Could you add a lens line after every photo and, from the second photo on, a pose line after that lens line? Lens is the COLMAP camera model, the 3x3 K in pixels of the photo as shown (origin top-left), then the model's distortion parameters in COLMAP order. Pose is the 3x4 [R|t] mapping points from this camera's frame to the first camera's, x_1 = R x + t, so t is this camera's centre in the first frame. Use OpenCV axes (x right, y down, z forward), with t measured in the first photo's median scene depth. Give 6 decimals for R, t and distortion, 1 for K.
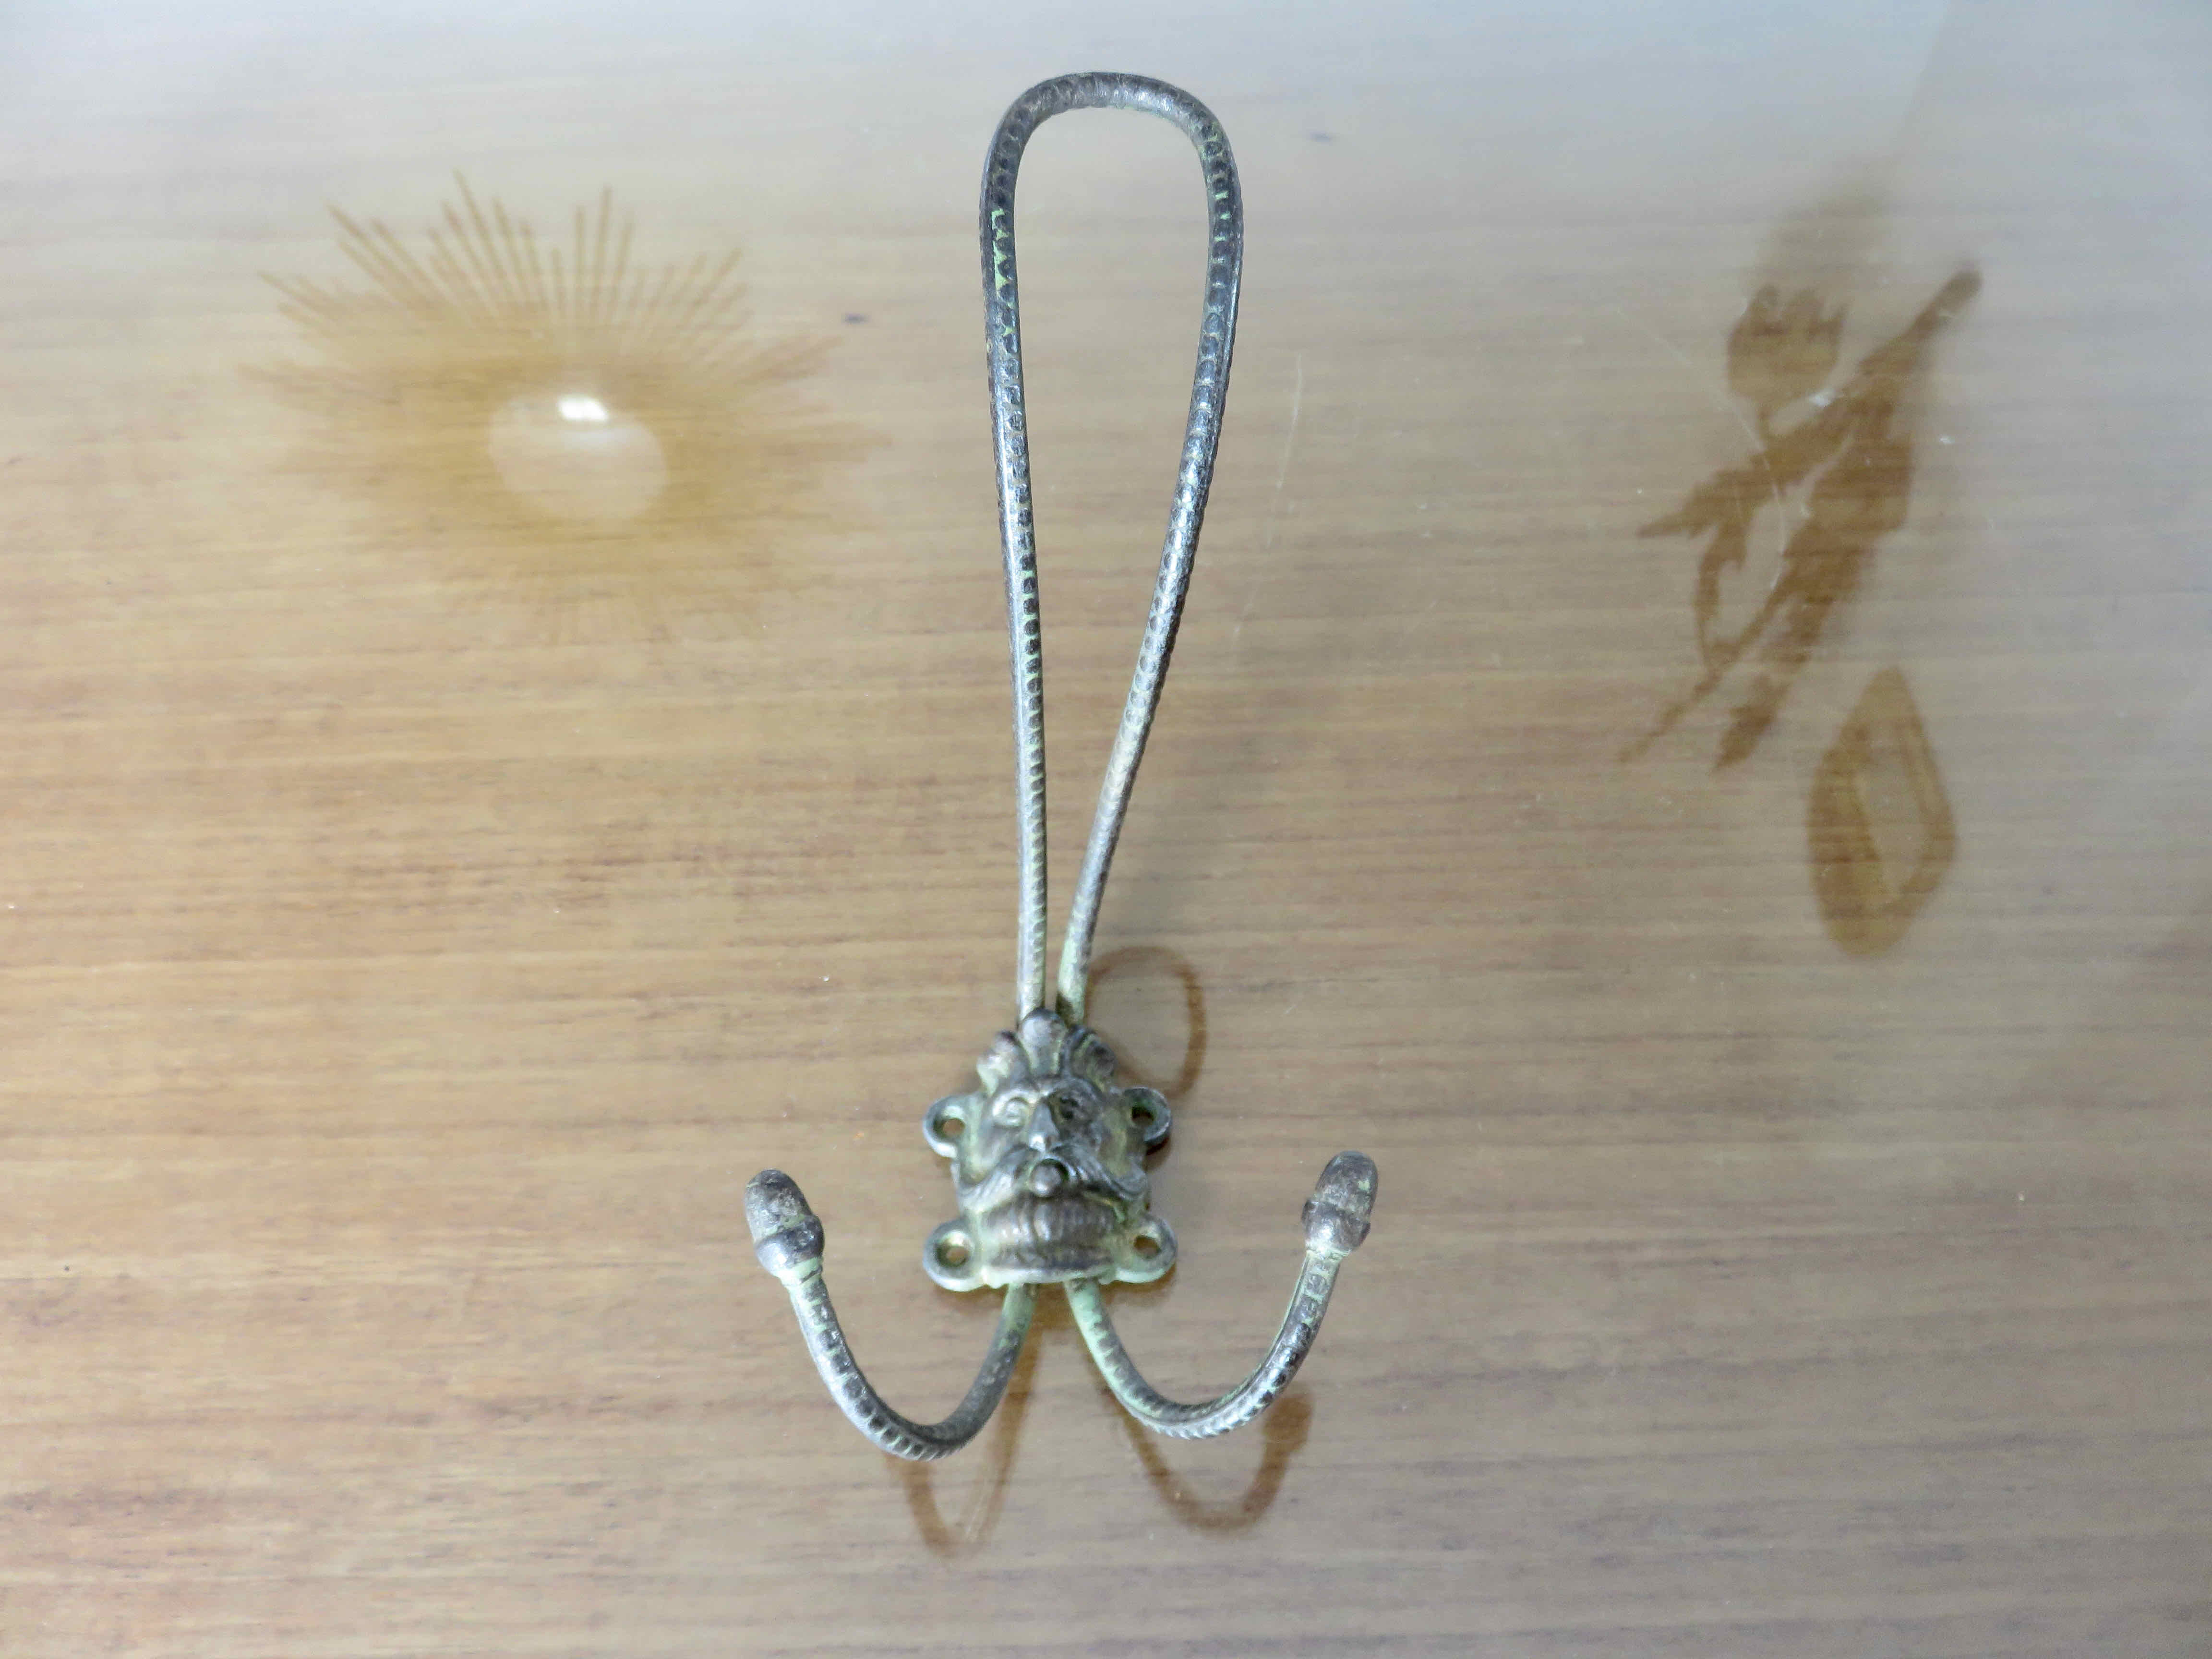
lens RADIAL K [[1652.4, 0, 1112.4], [0, 1652.4, 834.8], [0, 0, 1]] dist [-0.001282, -0.005565]
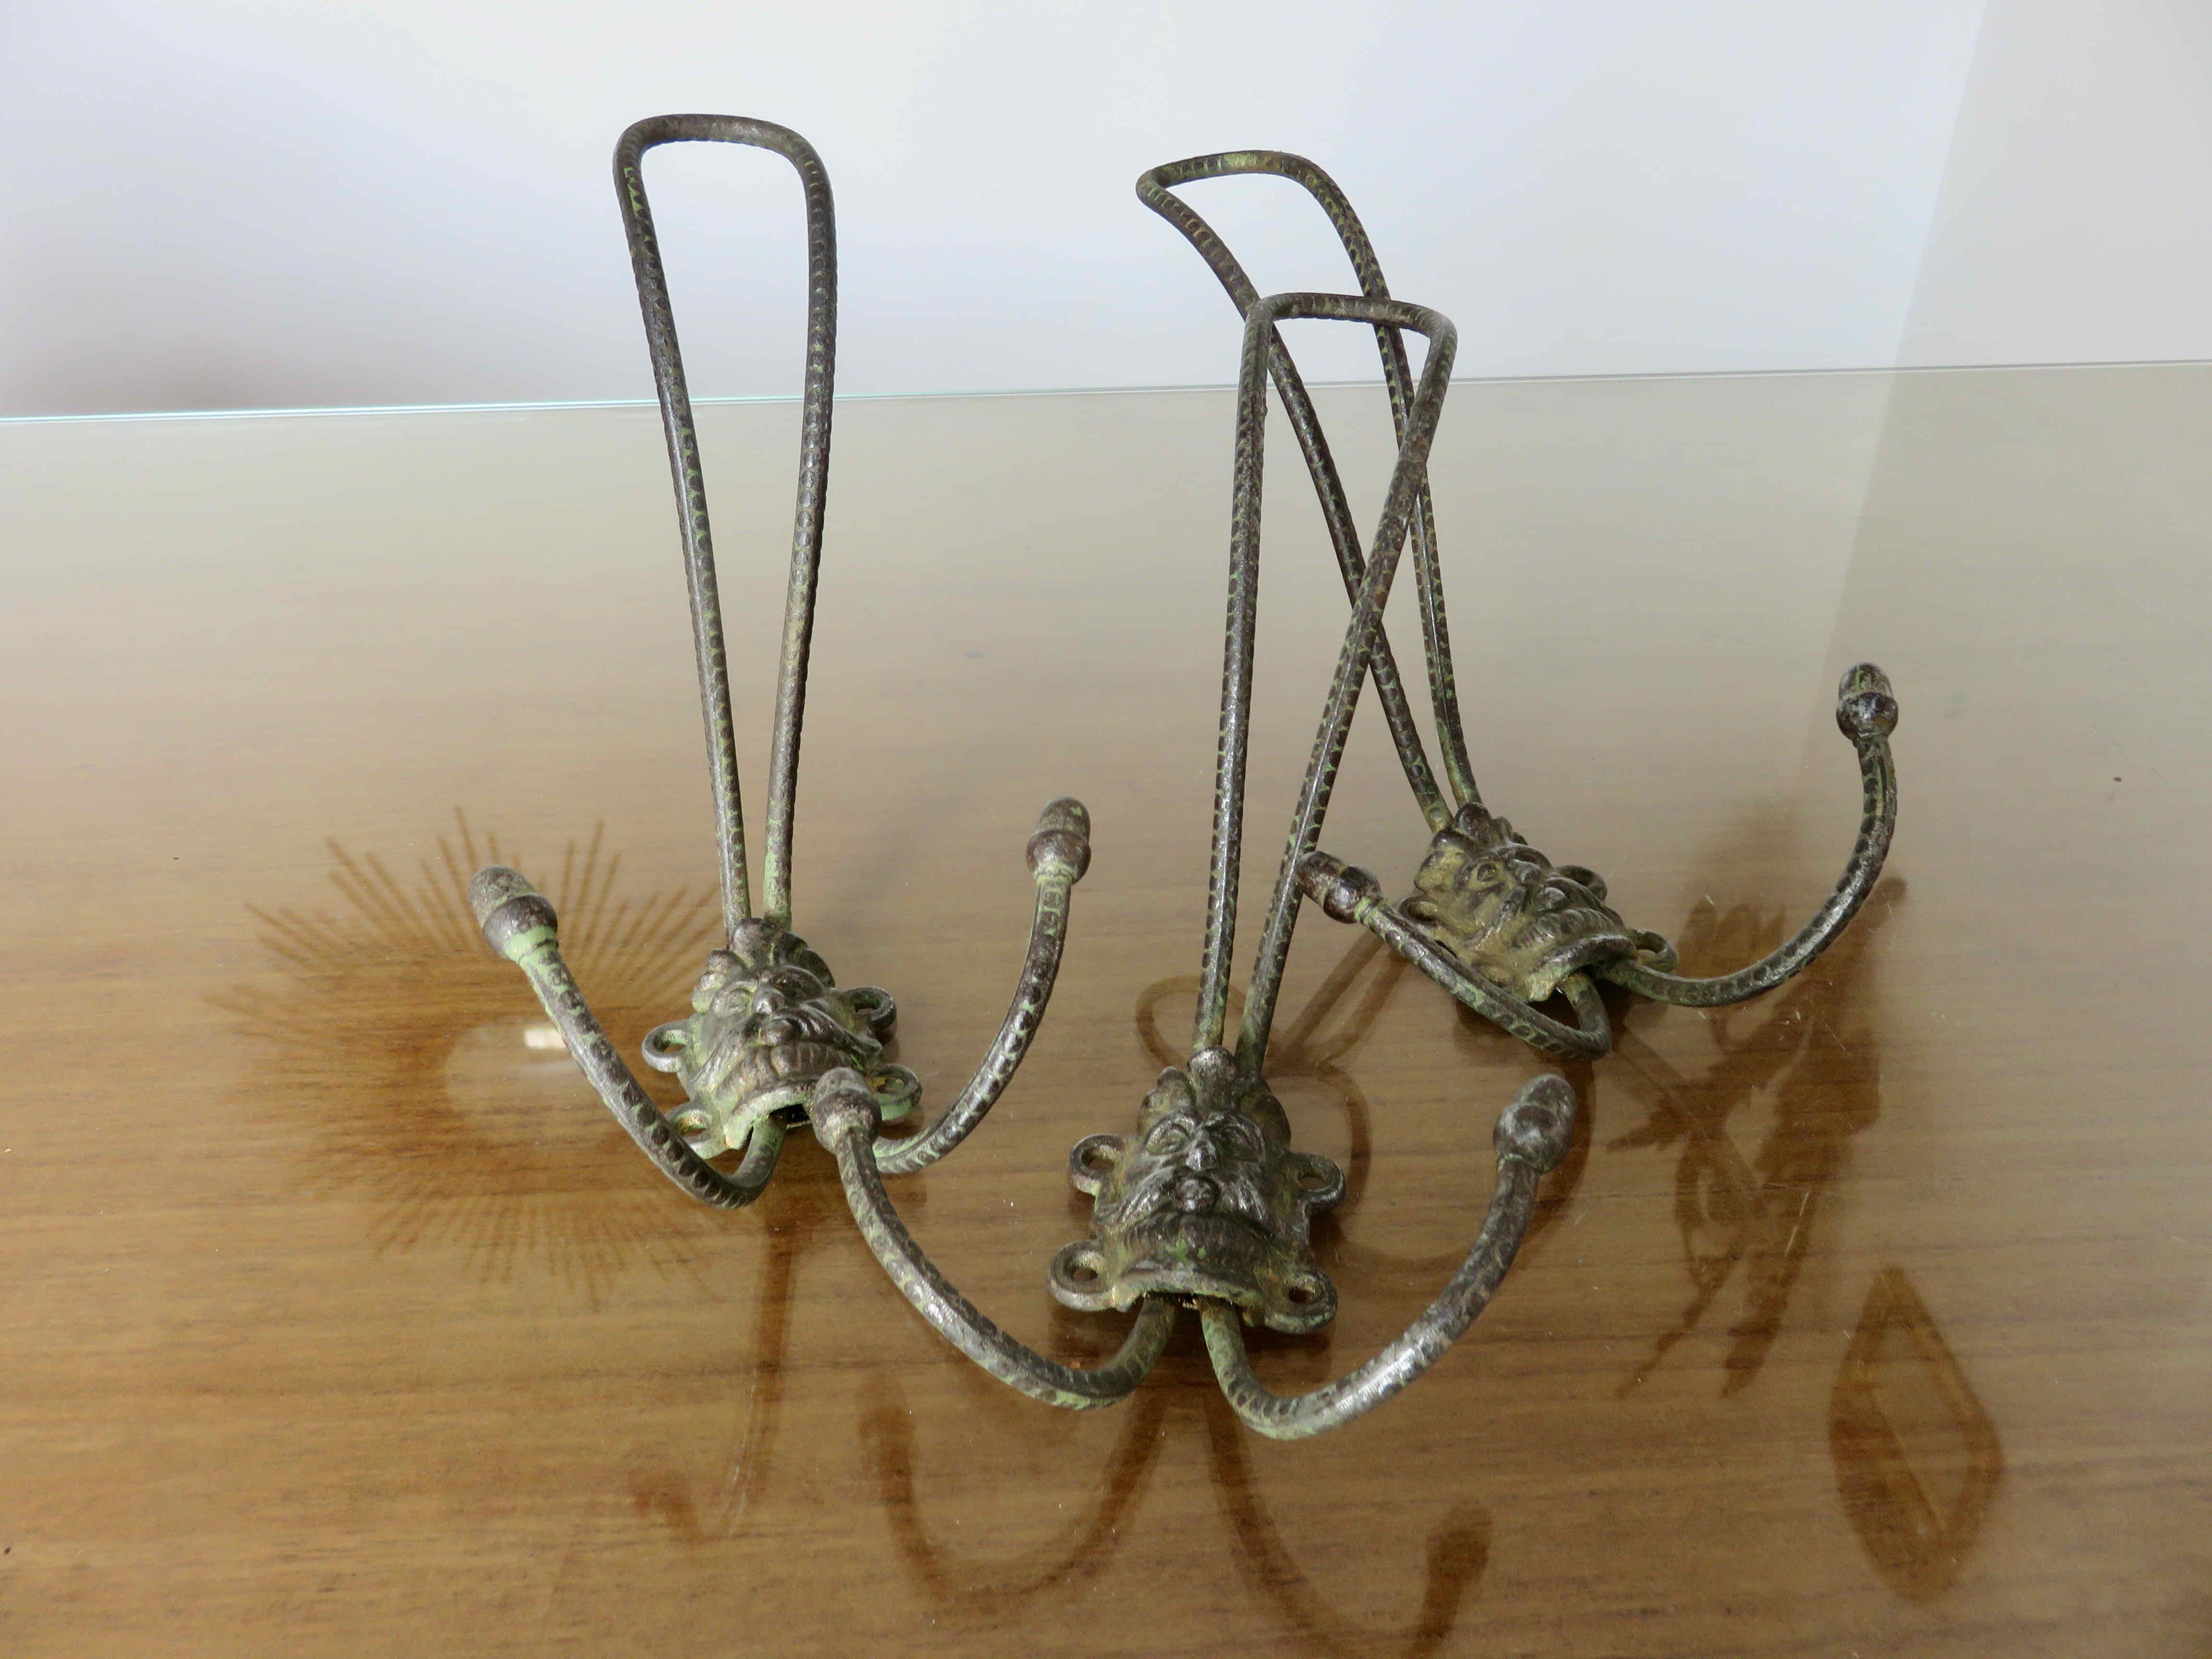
lens RADIAL K [[1652.4, 0, 1112.4], [0, 1652.4, 834.8], [0, 0, 1]] dist [-0.001282, -0.005565]
pose [[0.999034, -0.004998, 0.043649, -0.168548], [0.022012, 0.916752, -0.398849, 0.265223], [-0.038021, 0.399425, 0.915977, 0.180896]]
